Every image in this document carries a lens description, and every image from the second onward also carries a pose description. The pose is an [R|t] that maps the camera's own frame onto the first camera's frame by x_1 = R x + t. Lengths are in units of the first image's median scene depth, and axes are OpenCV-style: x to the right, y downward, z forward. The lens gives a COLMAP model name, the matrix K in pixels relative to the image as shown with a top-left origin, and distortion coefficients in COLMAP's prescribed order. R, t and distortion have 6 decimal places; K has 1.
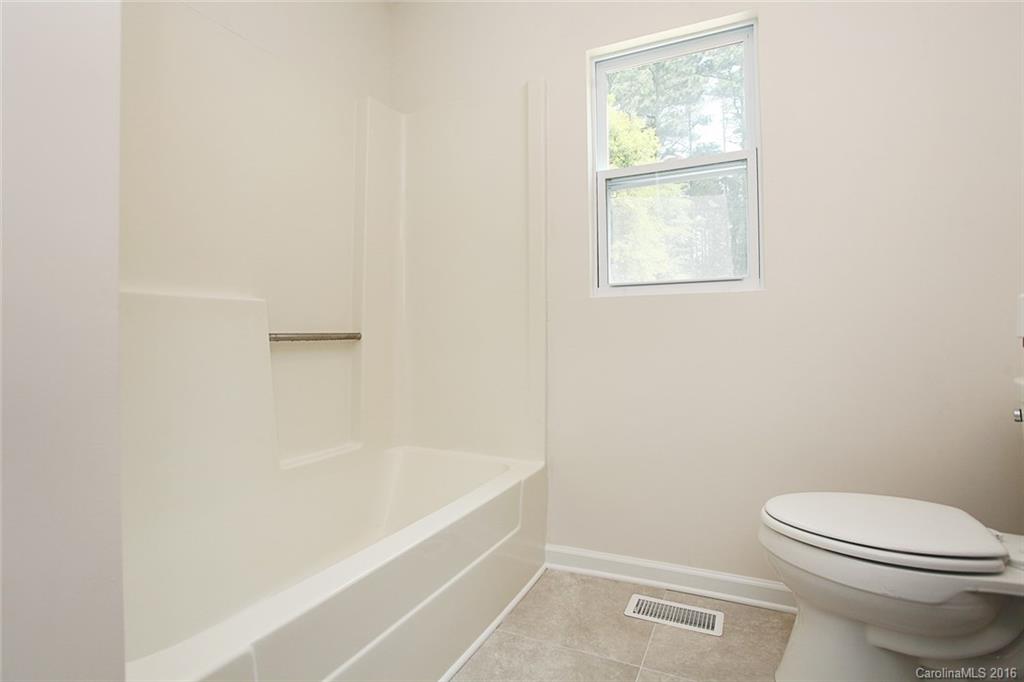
lens RADIAL K [[497.2, 0, 510.3], [0, 497.2, 335.1], [0, 0, 1]] dist [-0.060373, 0.017195]
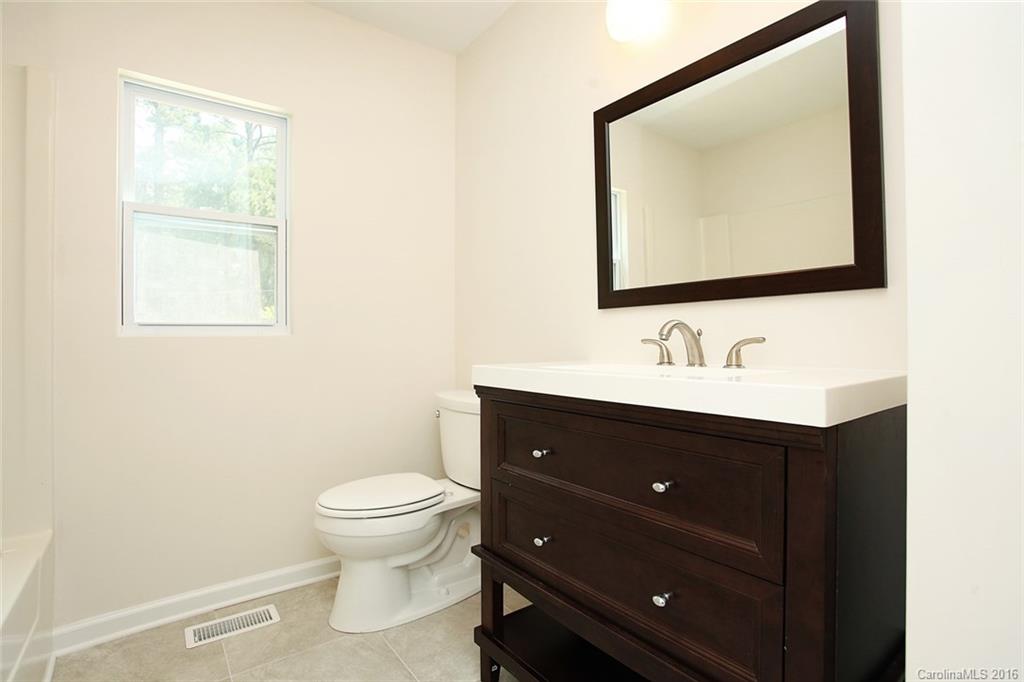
lens RADIAL K [[497.2, 0, 510.0], [0, 497.2, 343.0], [0, 0, 1]] dist [-0.060373, 0.017195]
pose [[0.449071, -0.001439, 0.893495, -0.363727], [0.004208, 0.999991, -0.000504, -0.071406], [-0.893486, 0.003986, 0.449073, -0.068448]]
